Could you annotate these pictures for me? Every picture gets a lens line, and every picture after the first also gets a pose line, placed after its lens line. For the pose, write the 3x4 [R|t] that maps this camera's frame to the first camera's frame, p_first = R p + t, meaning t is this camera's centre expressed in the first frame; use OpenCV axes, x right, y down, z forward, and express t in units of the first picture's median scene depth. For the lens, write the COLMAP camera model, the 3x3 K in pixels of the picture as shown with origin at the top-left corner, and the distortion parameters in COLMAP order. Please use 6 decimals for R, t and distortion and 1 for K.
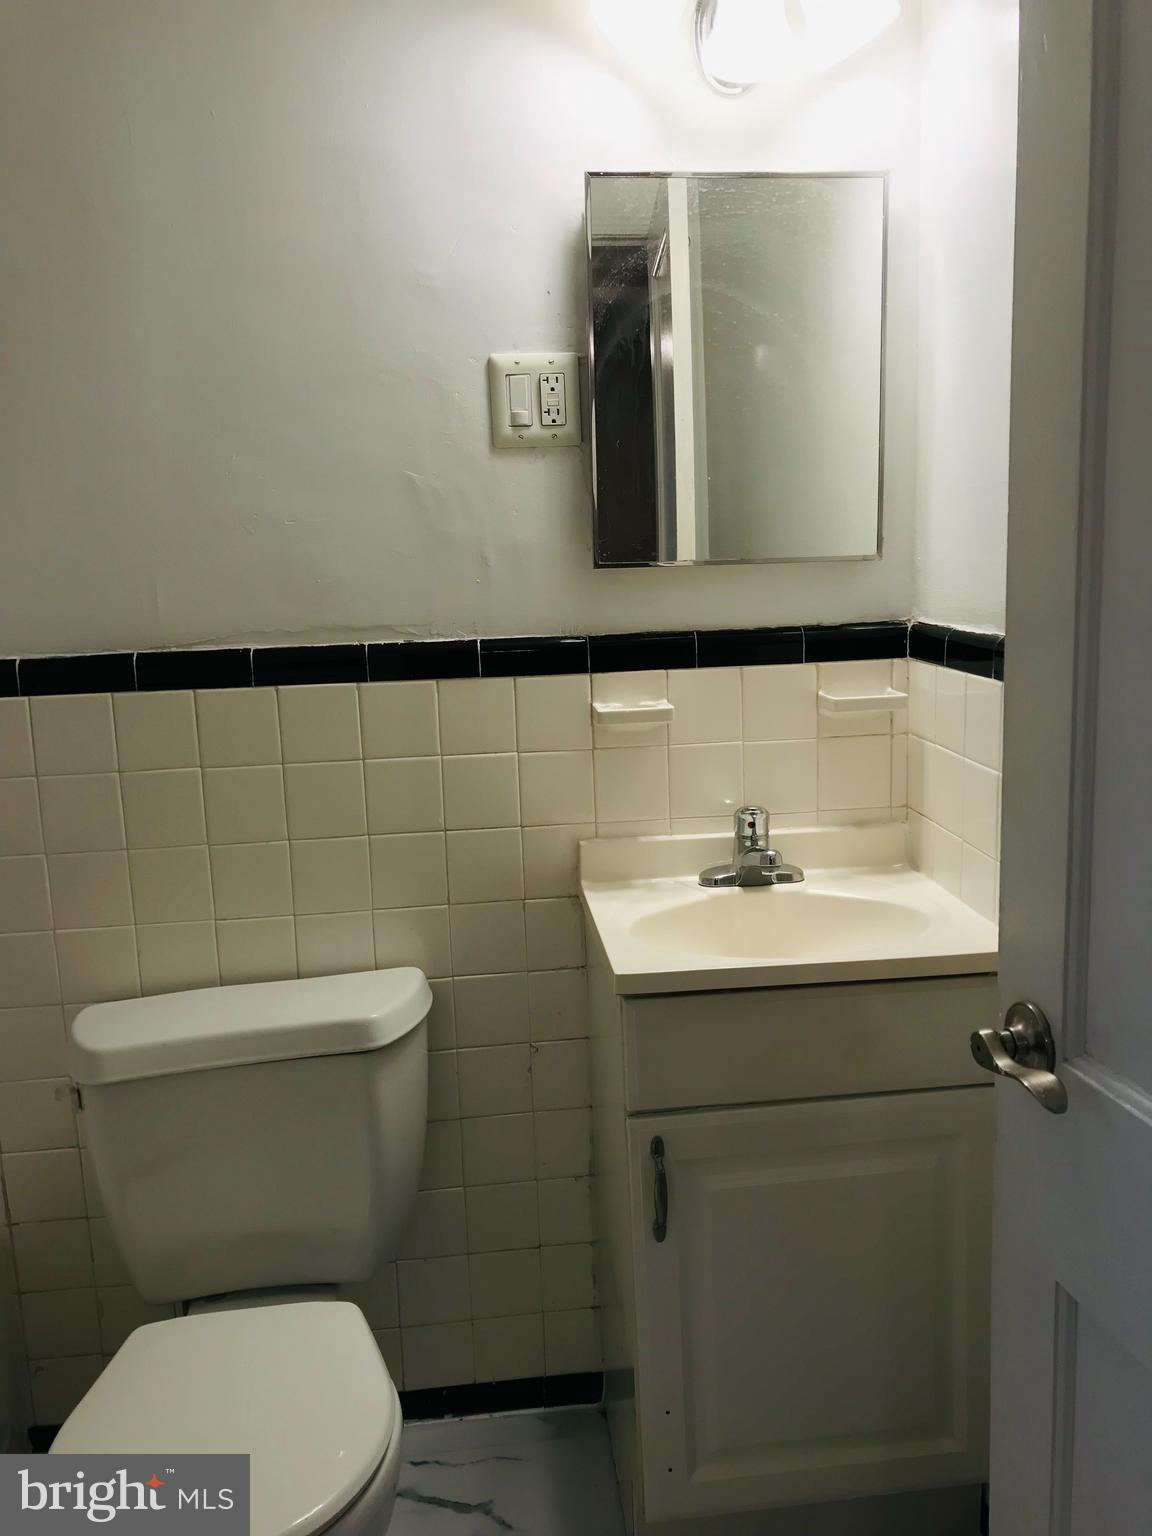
lens RADIAL K [[1260.1, 0, 576.0], [0, 1260.1, 768.0], [0, 0, 1]] dist [0.026407, -0.011204]
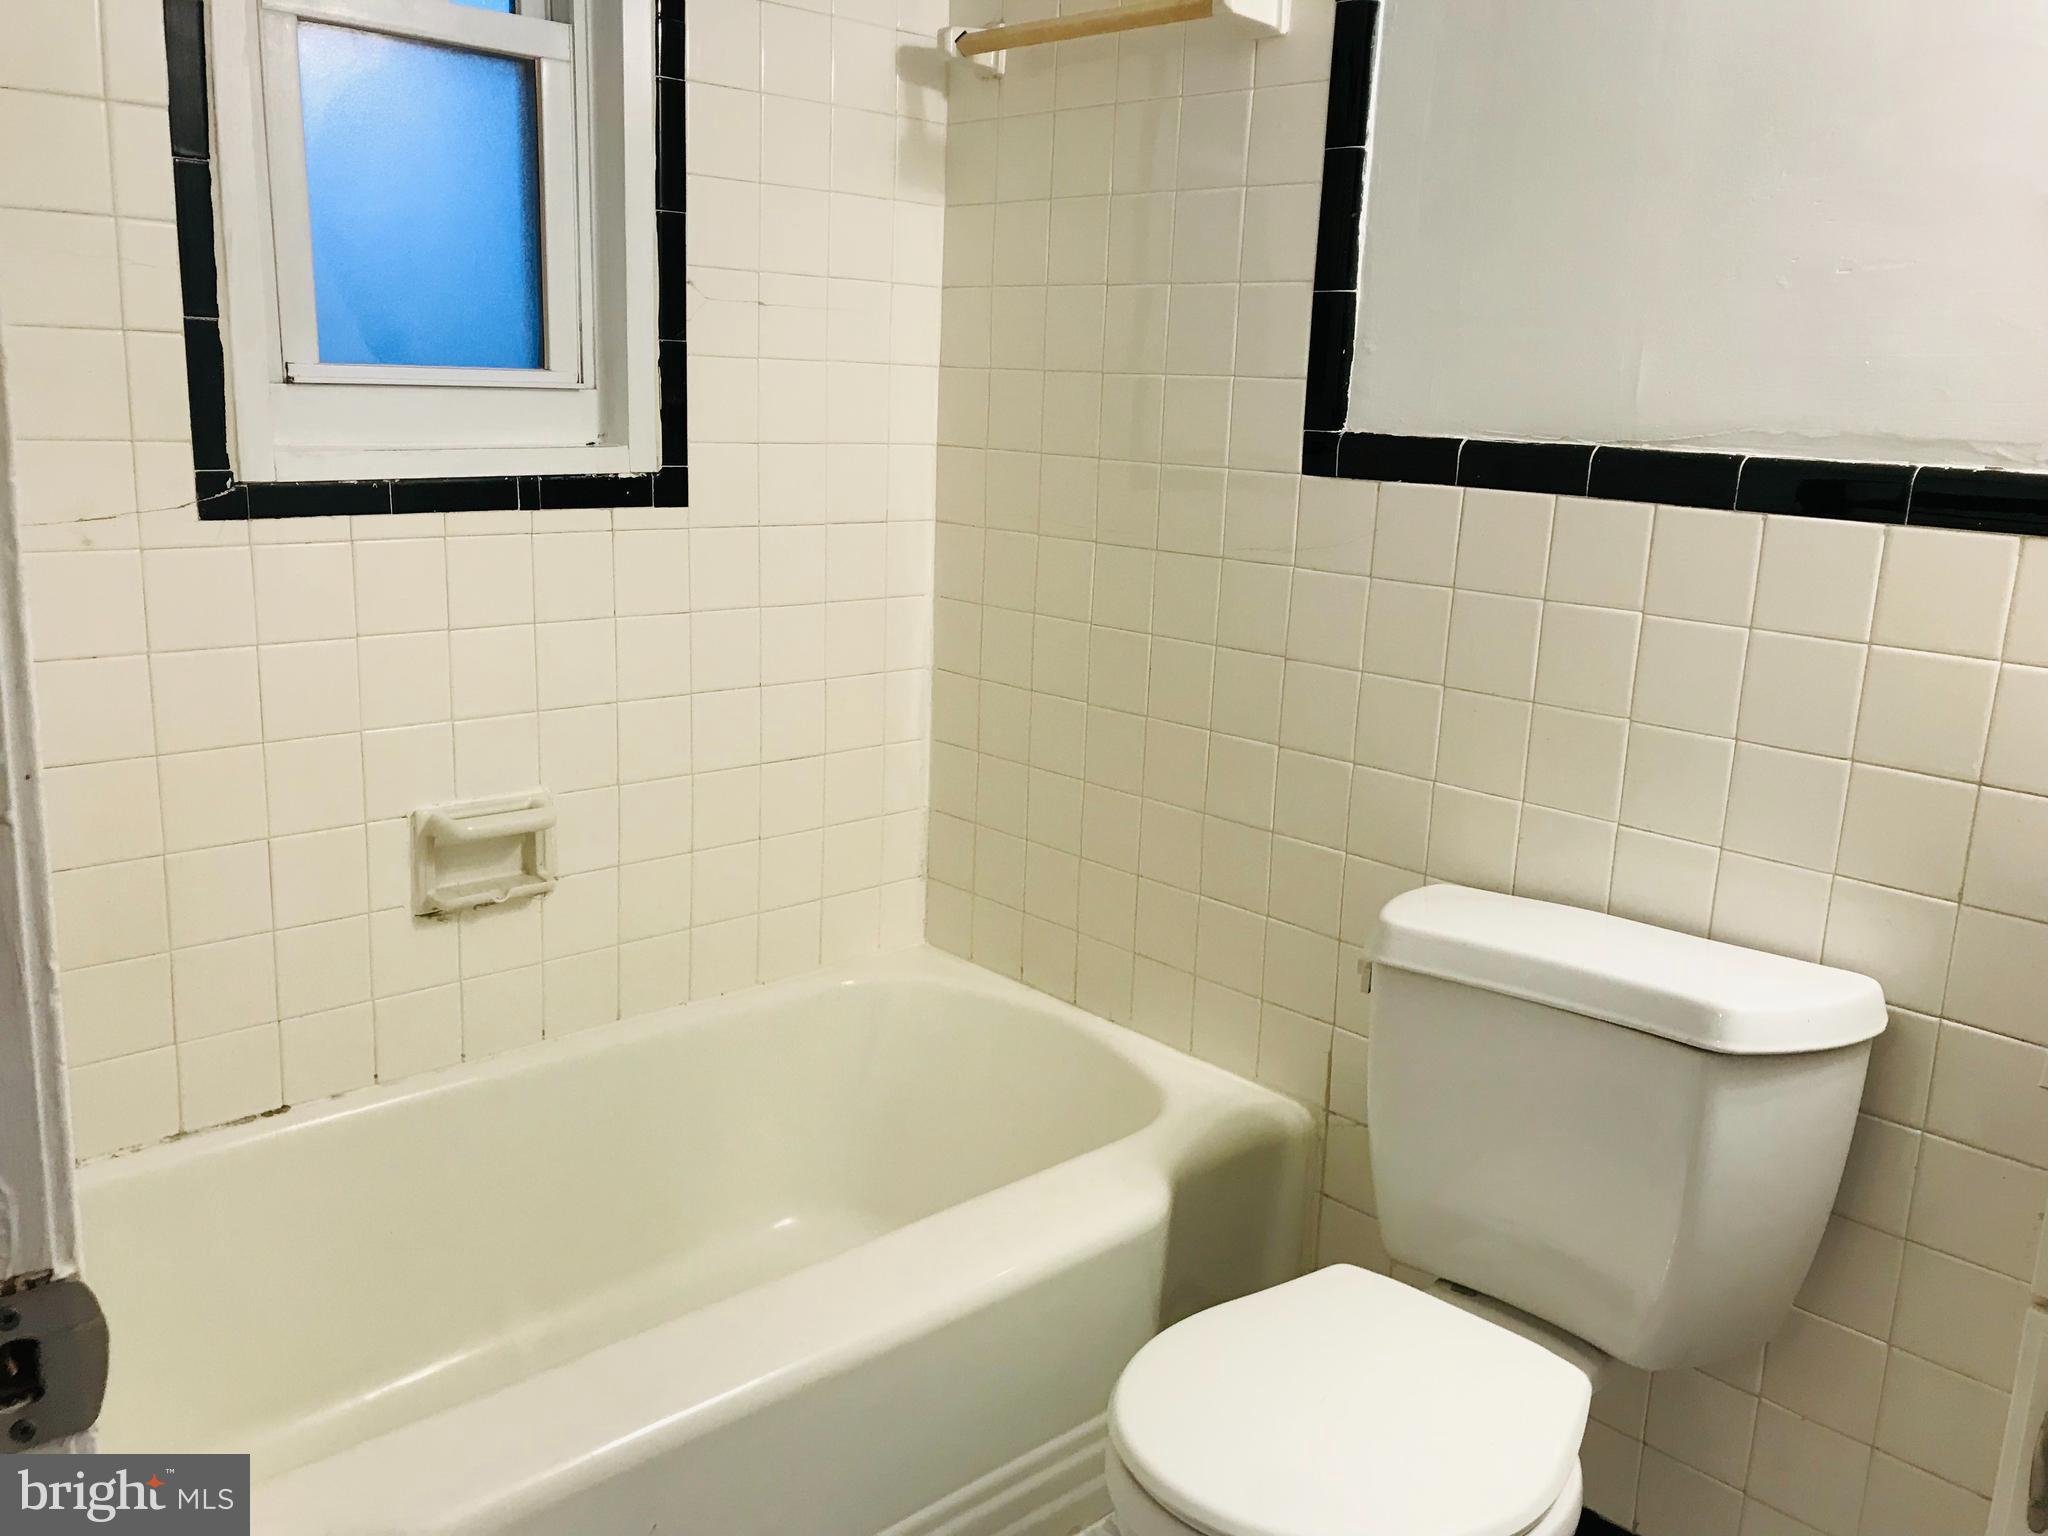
lens RADIAL K [[1680.1, 0, 1020.7], [0, 1680.1, 740.3], [0, 0, 1]] dist [0.026407, -0.011204]
pose [[0.609359, 0.228289, -0.759320, 0.239313], [-0.202926, 0.970662, 0.128980, 0.018226], [0.766488, 0.075491, 0.637807, 0.116720]]
